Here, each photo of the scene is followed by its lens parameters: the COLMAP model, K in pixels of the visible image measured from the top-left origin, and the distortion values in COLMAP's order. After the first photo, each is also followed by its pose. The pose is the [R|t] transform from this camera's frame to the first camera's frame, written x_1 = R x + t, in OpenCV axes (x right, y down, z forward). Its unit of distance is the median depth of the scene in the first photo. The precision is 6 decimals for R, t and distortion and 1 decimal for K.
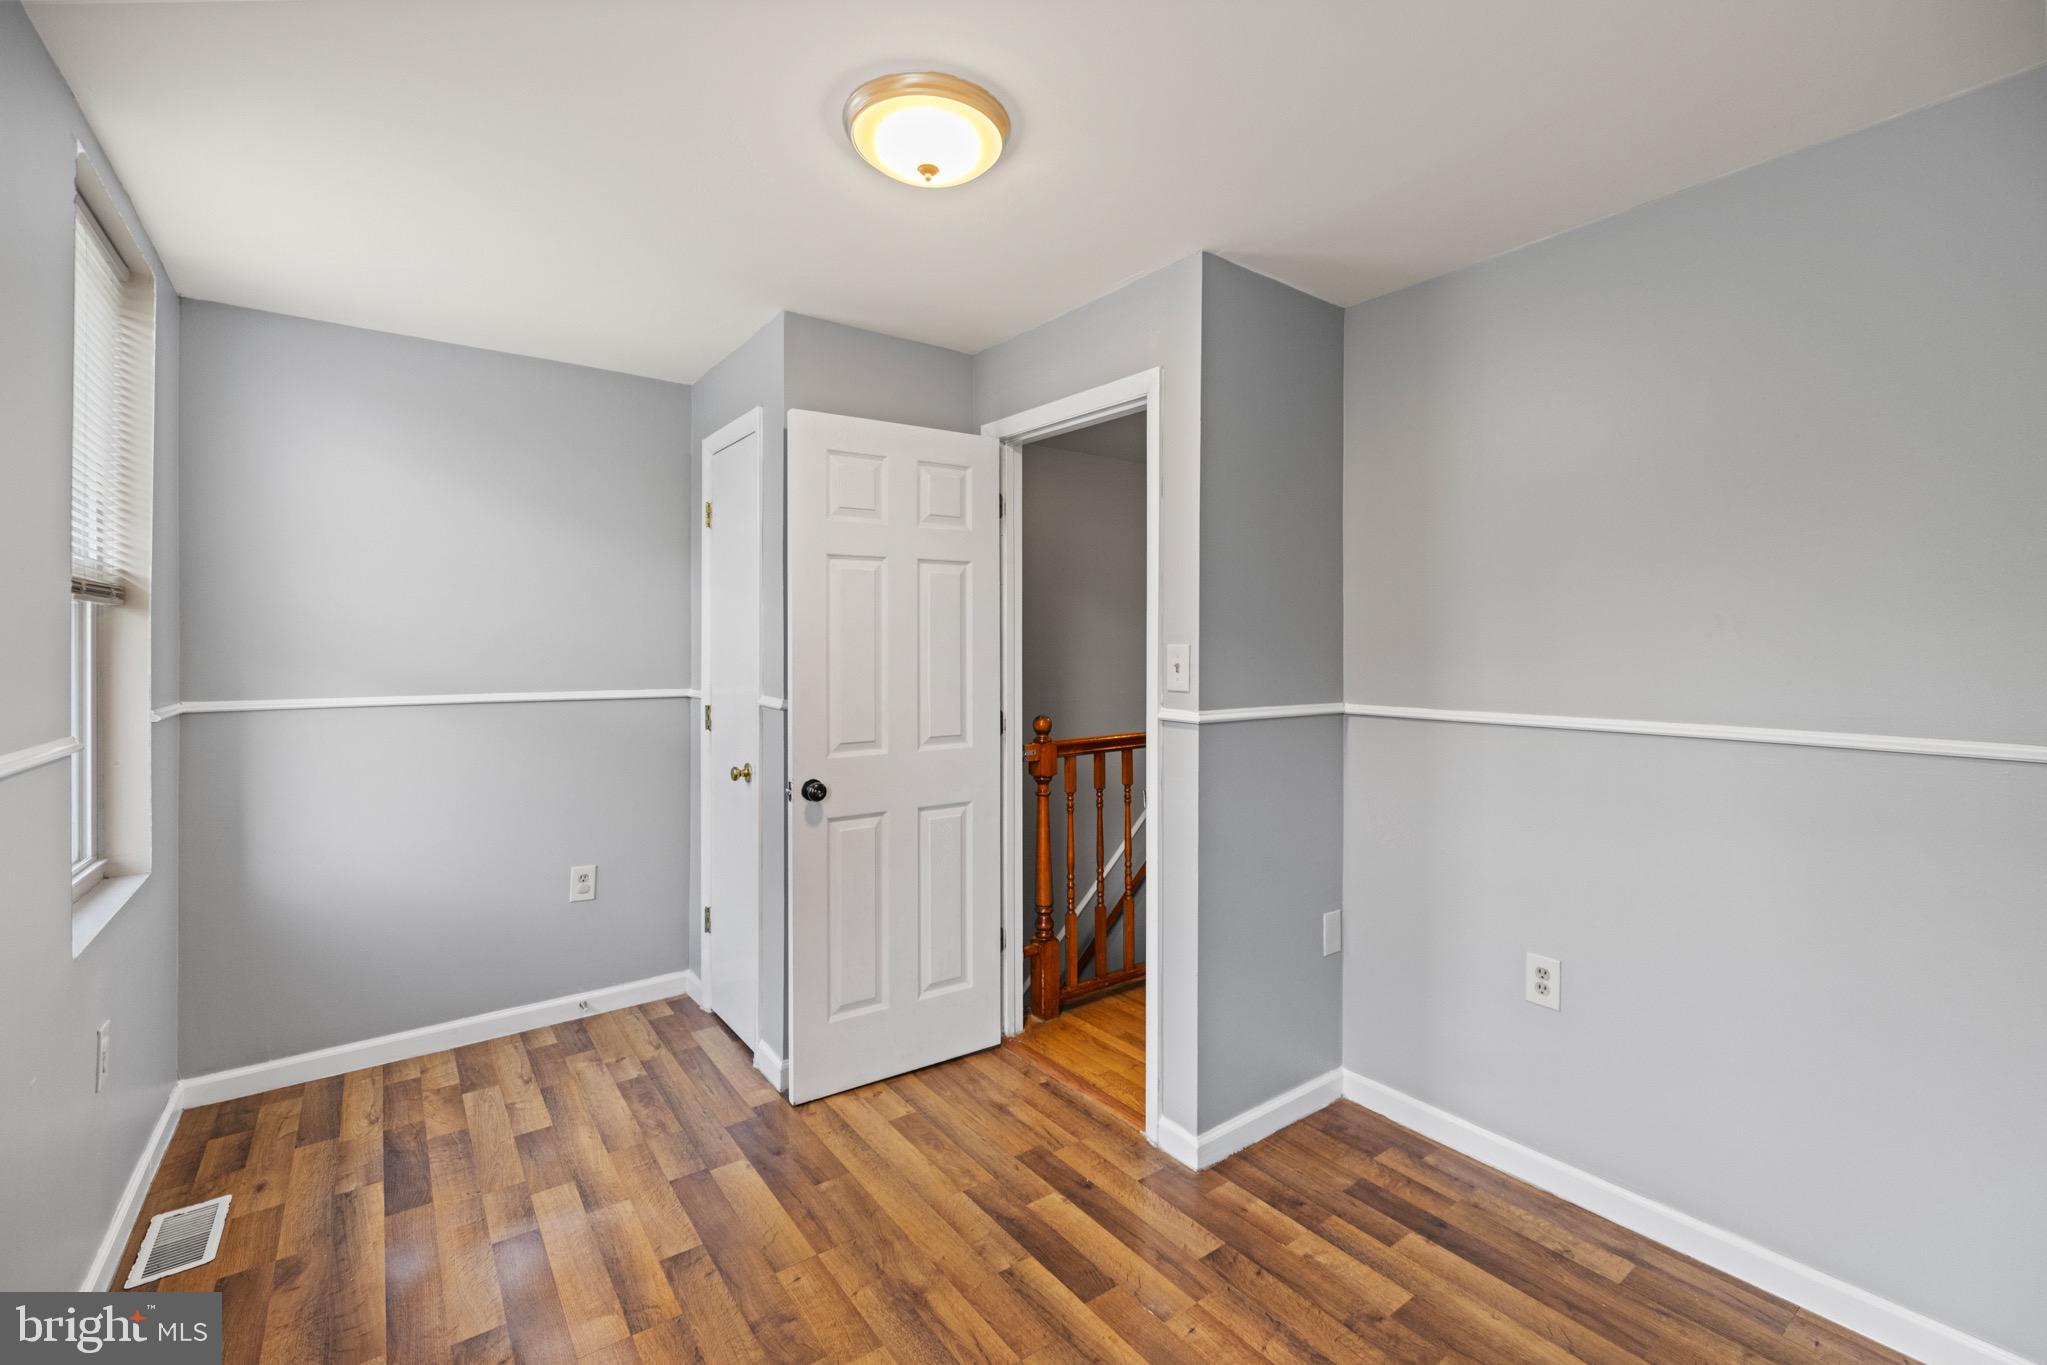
lens RADIAL K [[874.7, 0, 1022.4], [0, 874.7, 646.8], [0, 0, 1]] dist [0.004005, 0.000266]
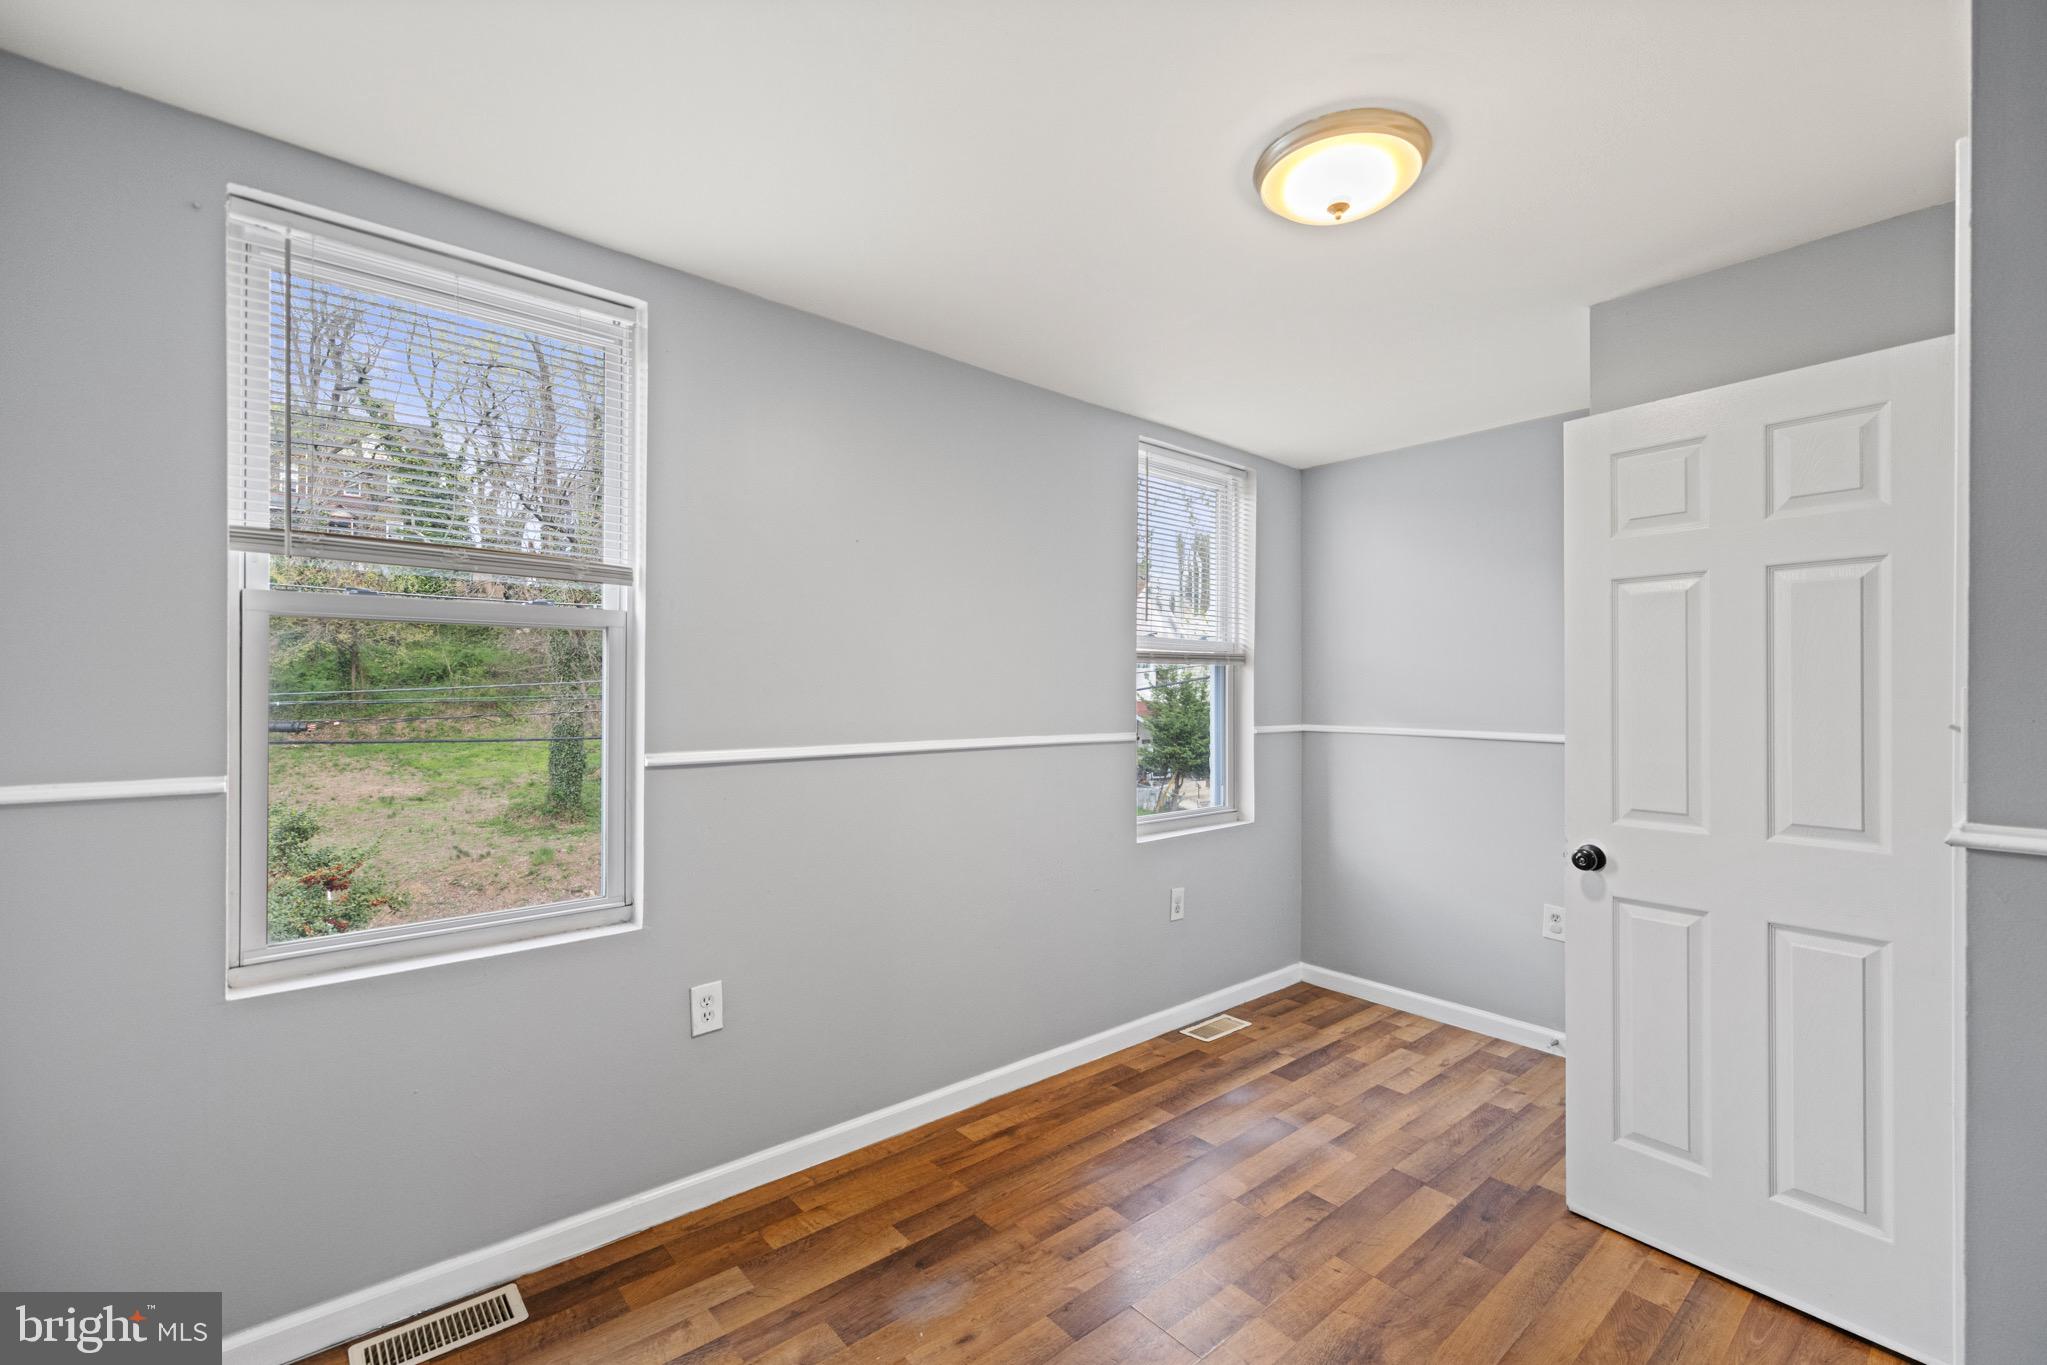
lens RADIAL K [[874.7, 0, 1027.3], [0, 874.7, 688.2], [0, 0, 1]] dist [0.004005, 0.000266]
pose [[0.064926, -0.000381, -0.997890, 0.611826], [-0.003085, 0.999995, -0.000583, -0.000170], [0.997885, 0.003116, 0.064924, 0.412931]]
